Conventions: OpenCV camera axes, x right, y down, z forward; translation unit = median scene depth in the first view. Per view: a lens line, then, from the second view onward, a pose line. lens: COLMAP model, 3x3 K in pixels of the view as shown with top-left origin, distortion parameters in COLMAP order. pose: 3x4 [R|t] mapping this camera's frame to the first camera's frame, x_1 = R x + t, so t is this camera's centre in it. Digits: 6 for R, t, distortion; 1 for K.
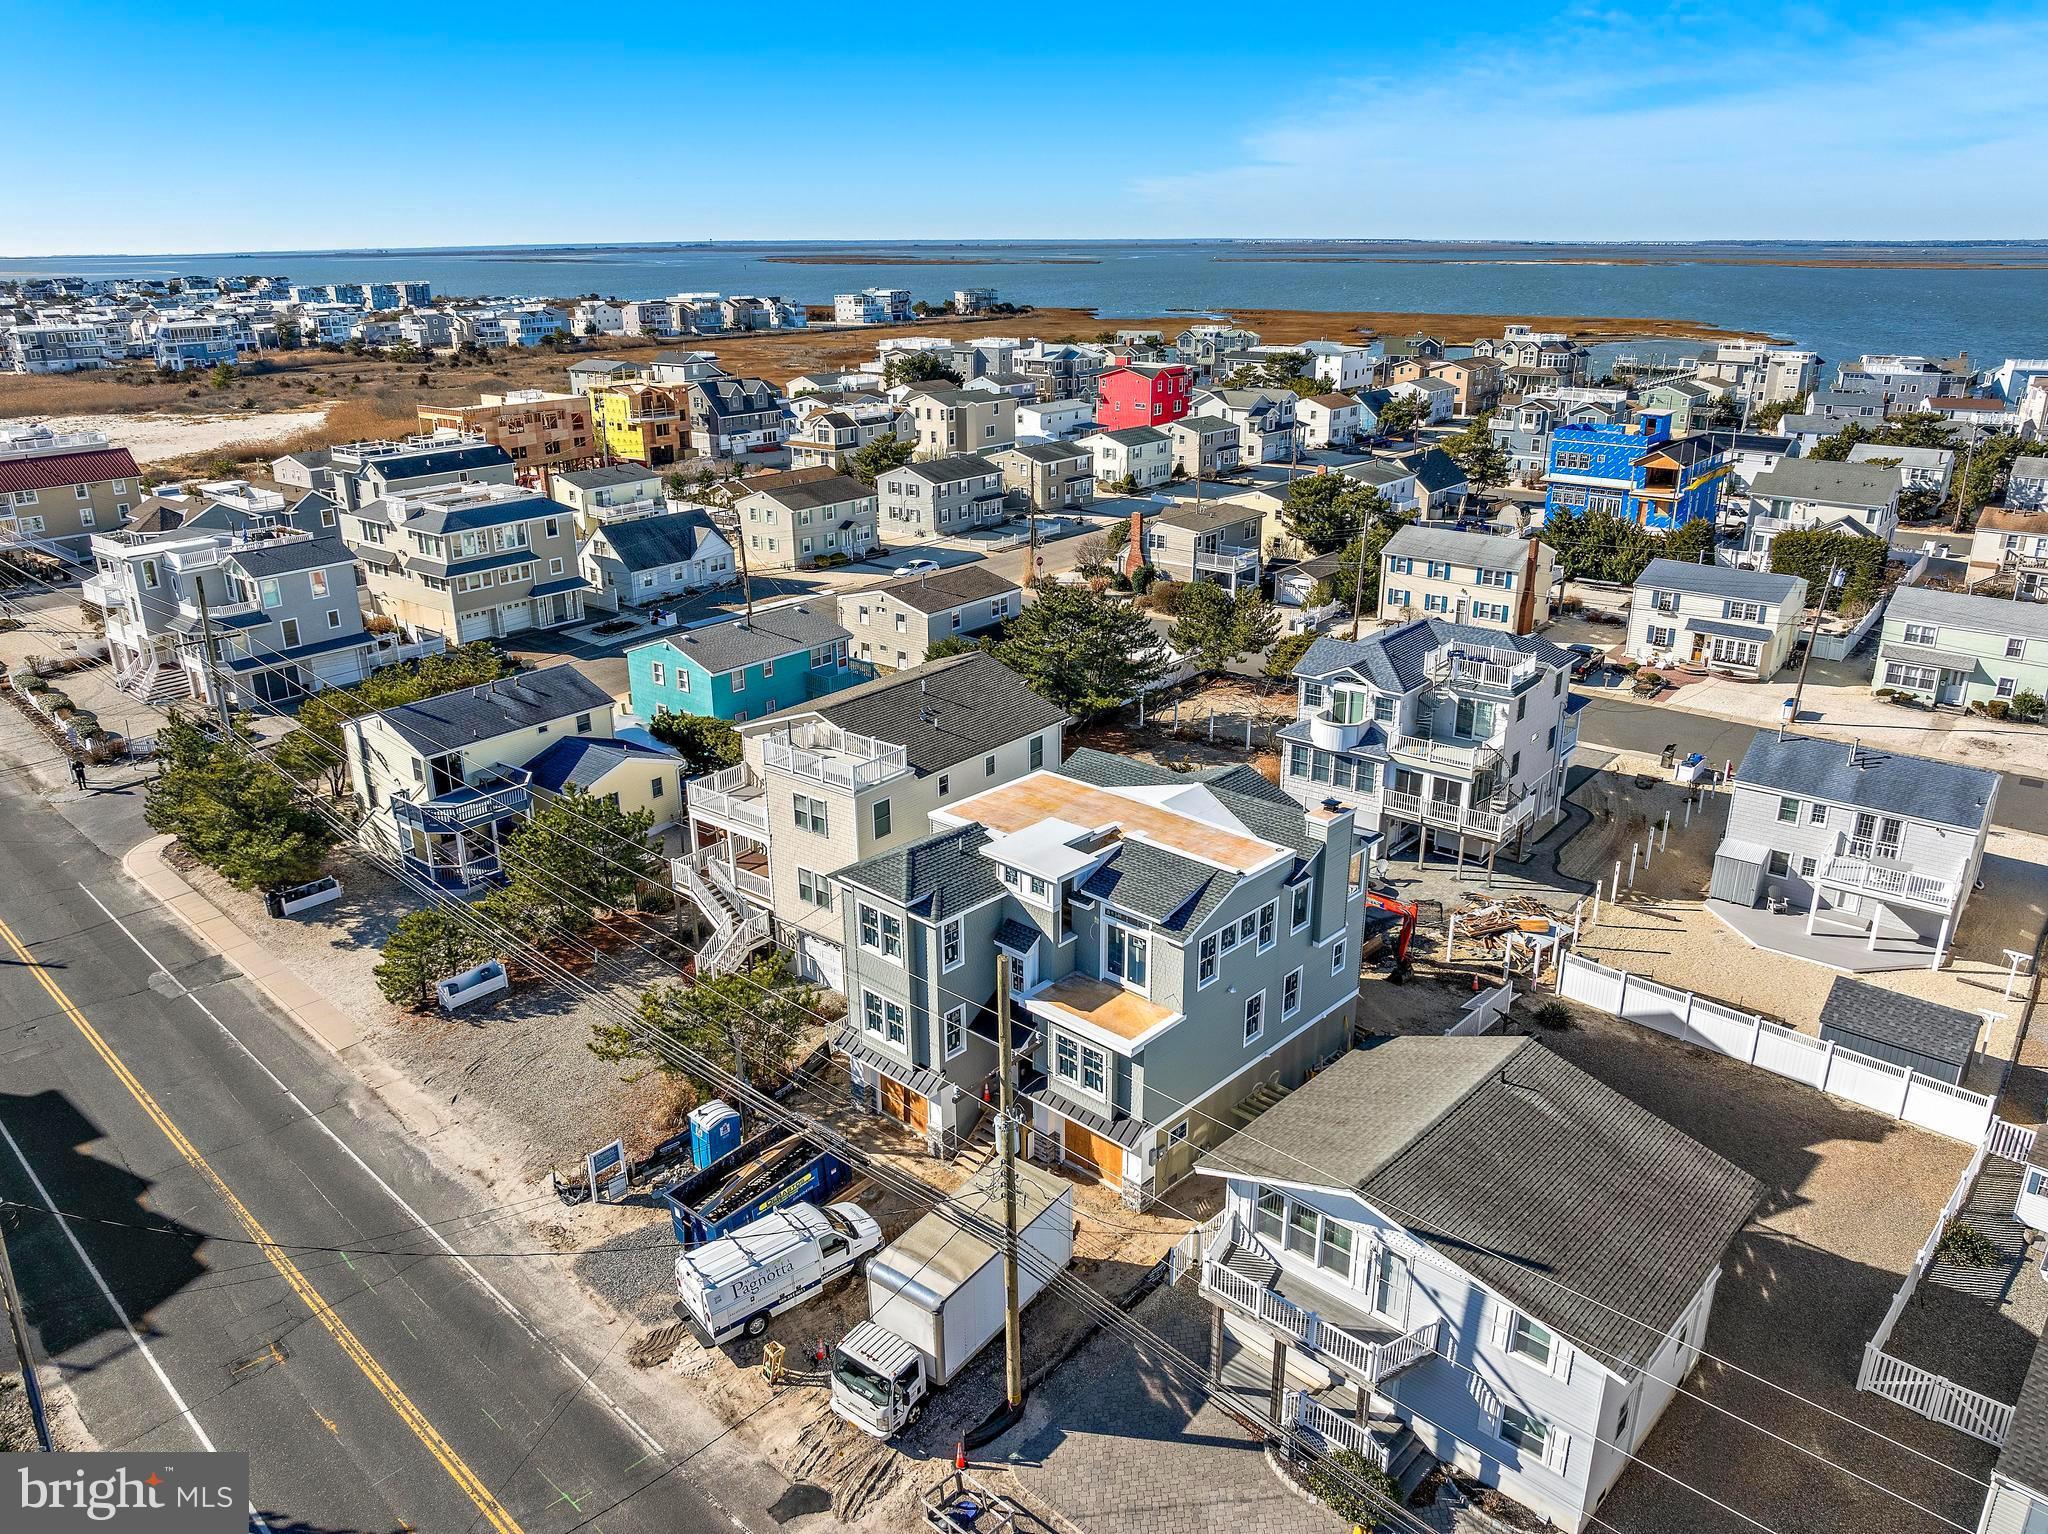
lens RADIAL K [[1447.2, 0, 1036.9], [0, 1447.2, 769.0], [0, 0, 1]] dist [-0.042439, 0.007056]
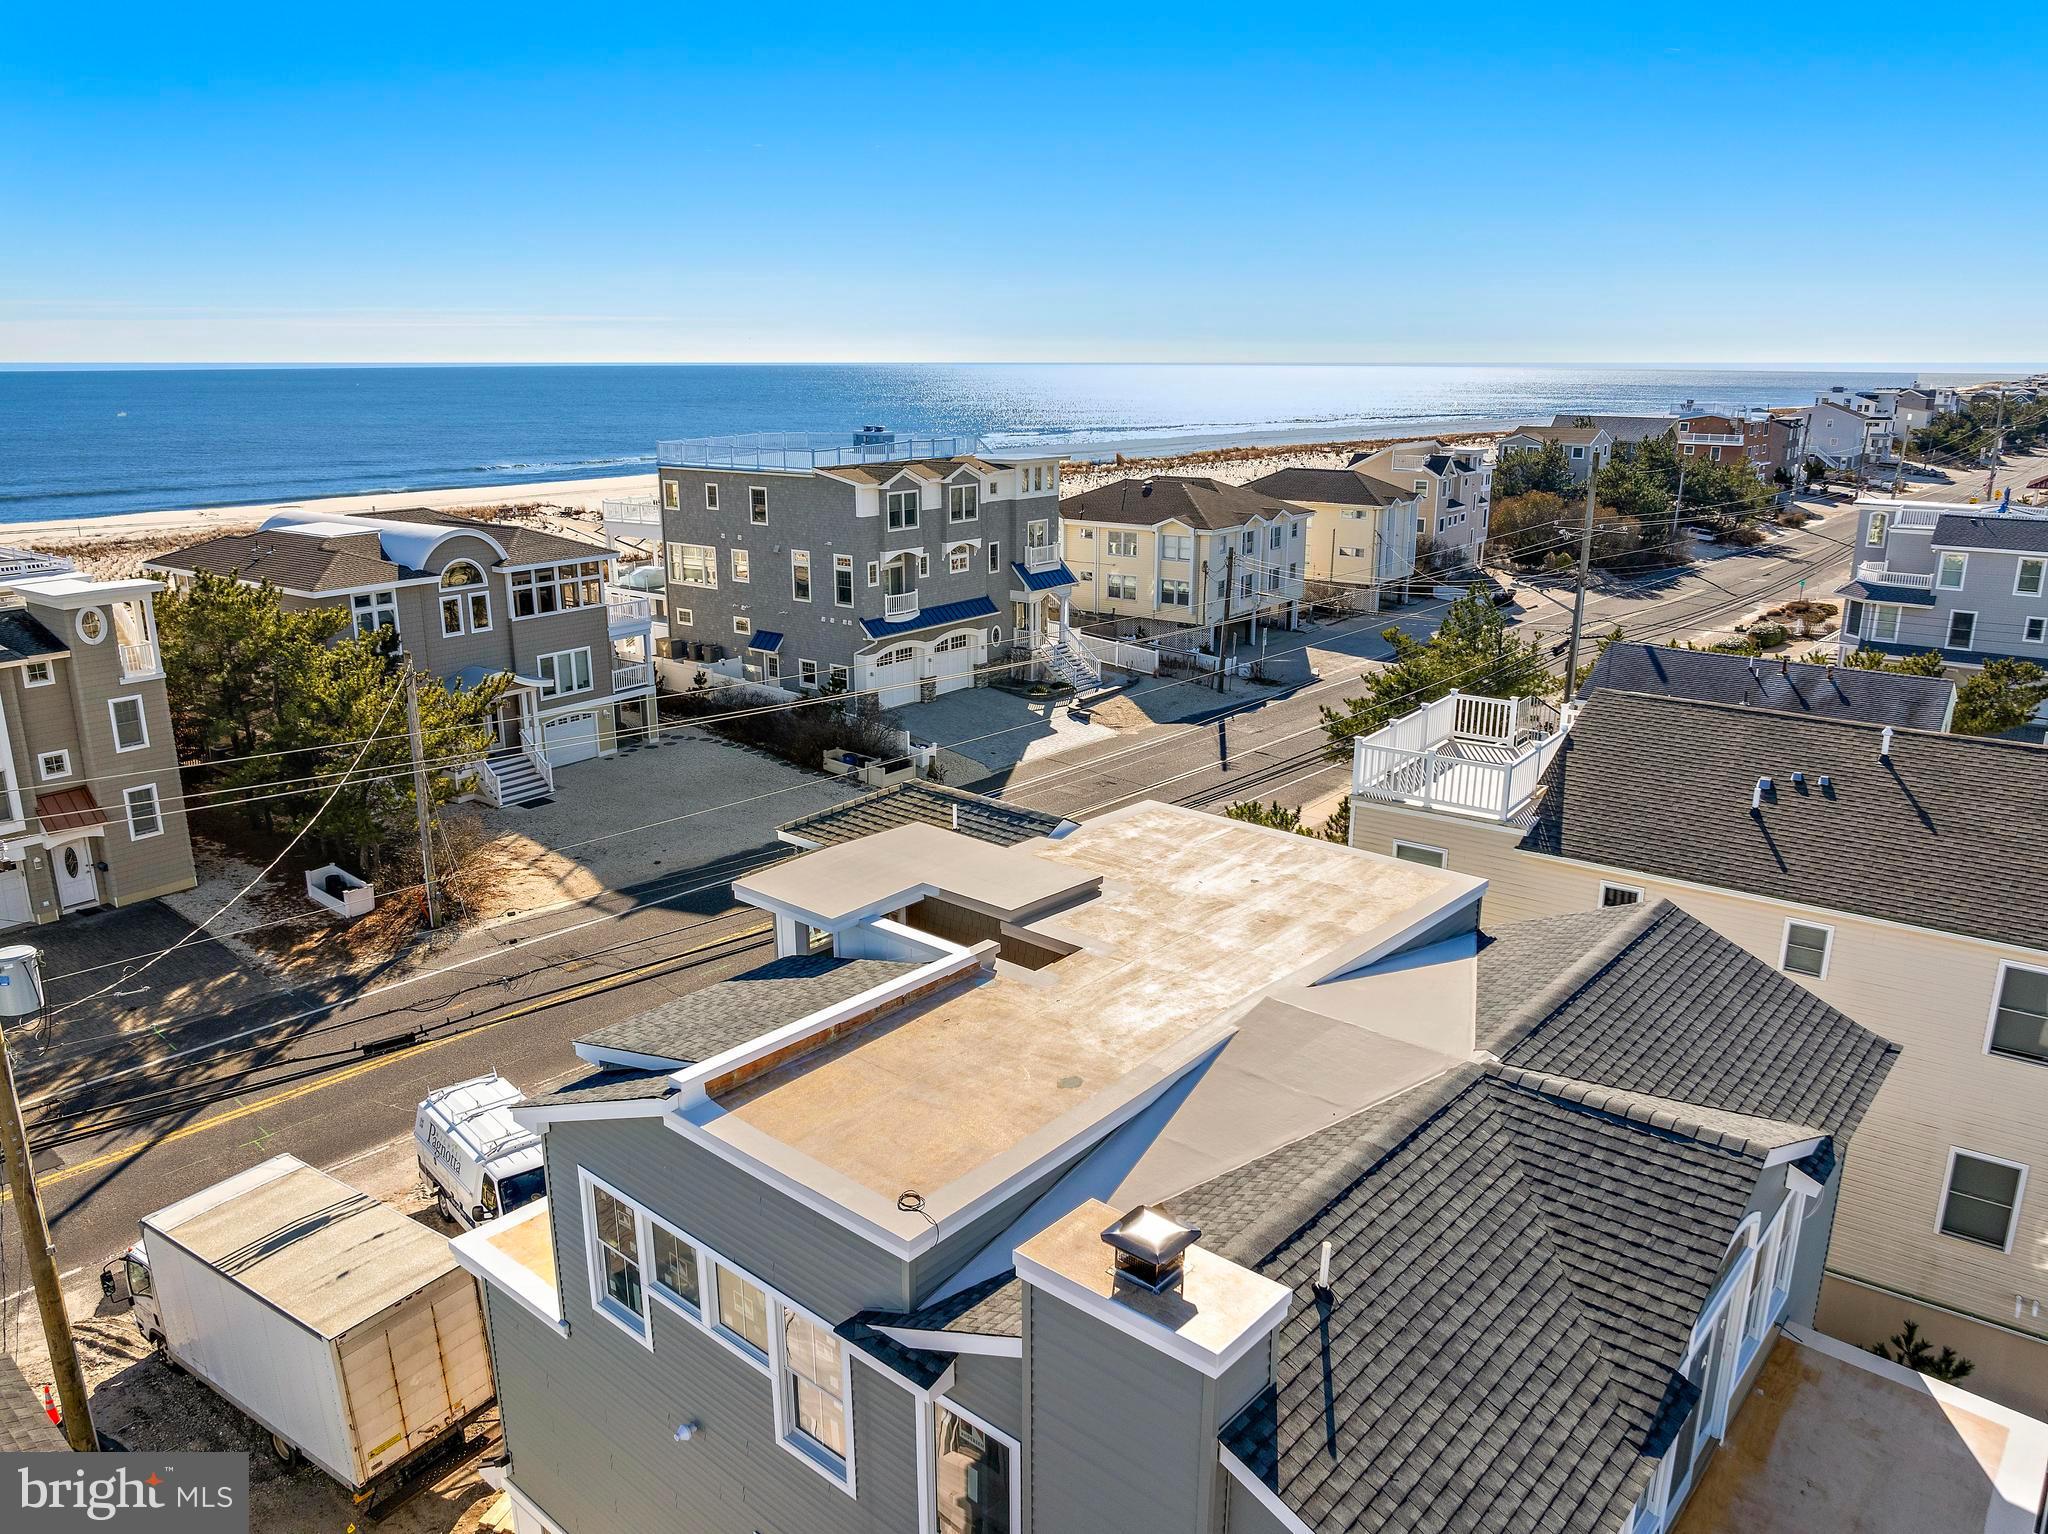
lens RADIAL K [[1447.2, 0, 1028.0], [0, 1447.2, 760.7], [0, 0, 1]] dist [-0.042439, 0.007056]
pose [[0.035593, 0.267449, -0.962914, 0.171168], [-0.345304, 0.907473, 0.239286, -0.036892], [0.937816, 0.323981, 0.124651, 0.411002]]
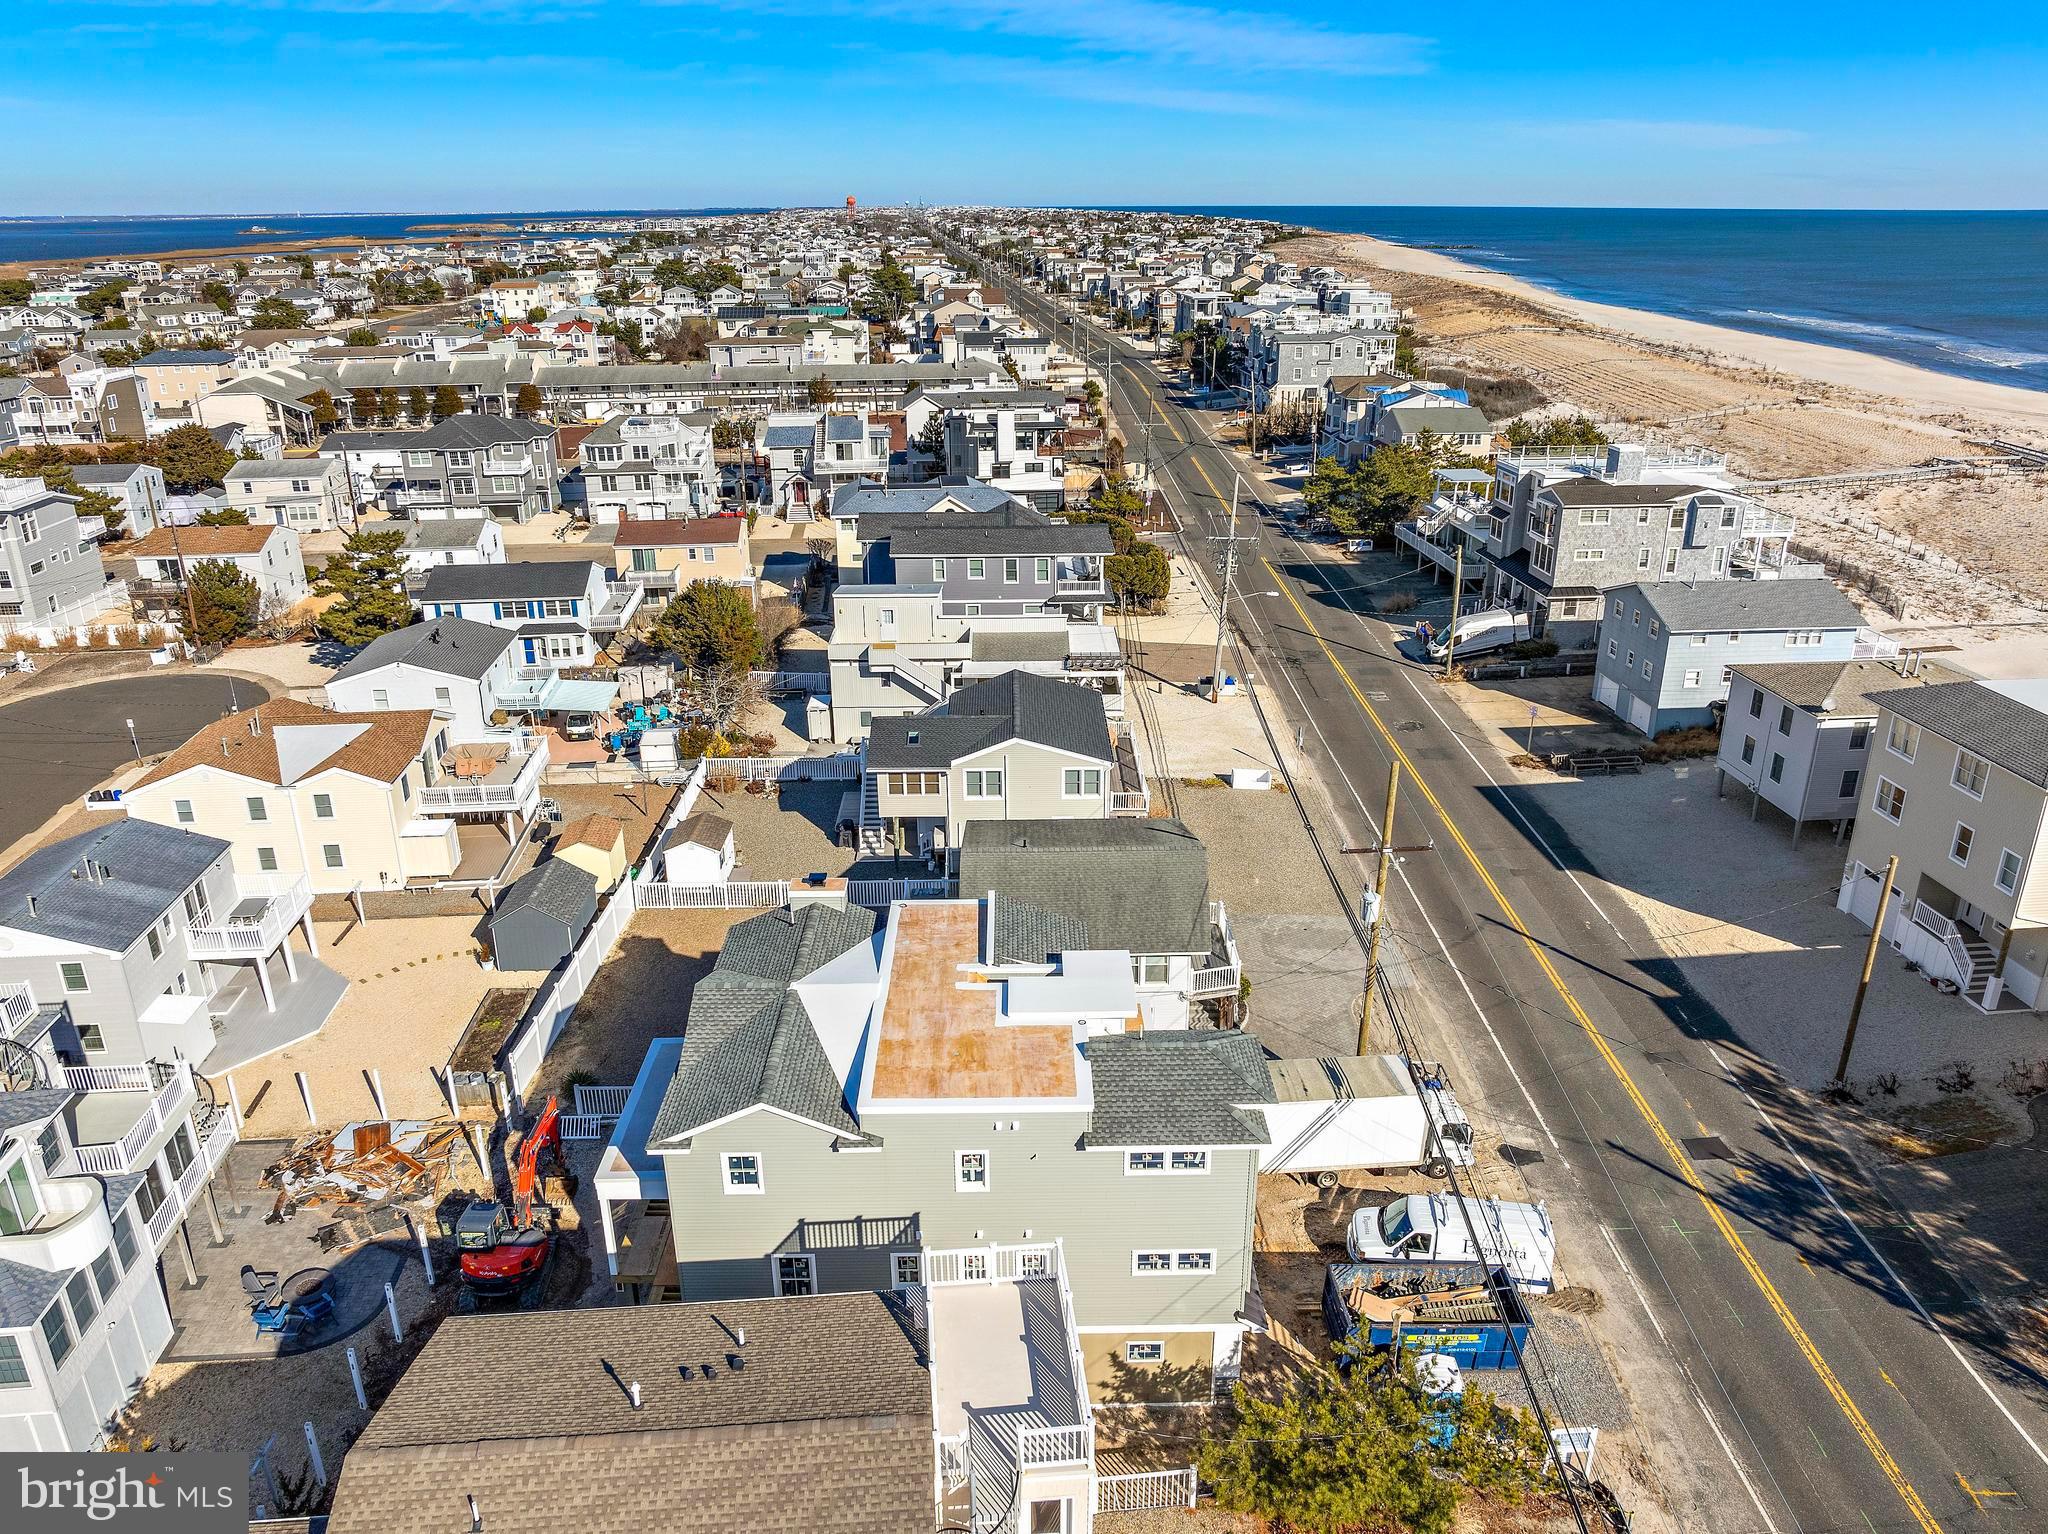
lens RADIAL K [[1447.2, 0, 1030.2], [0, 1447.2, 780.9], [0, 0, 1]] dist [-0.042439, 0.007056]
pose [[-0.686019, -0.264737, 0.677711, -0.222927], [0.256833, 0.783380, 0.565997, -0.228661], [-0.680745, 0.562343, -0.469421, 0.576852]]
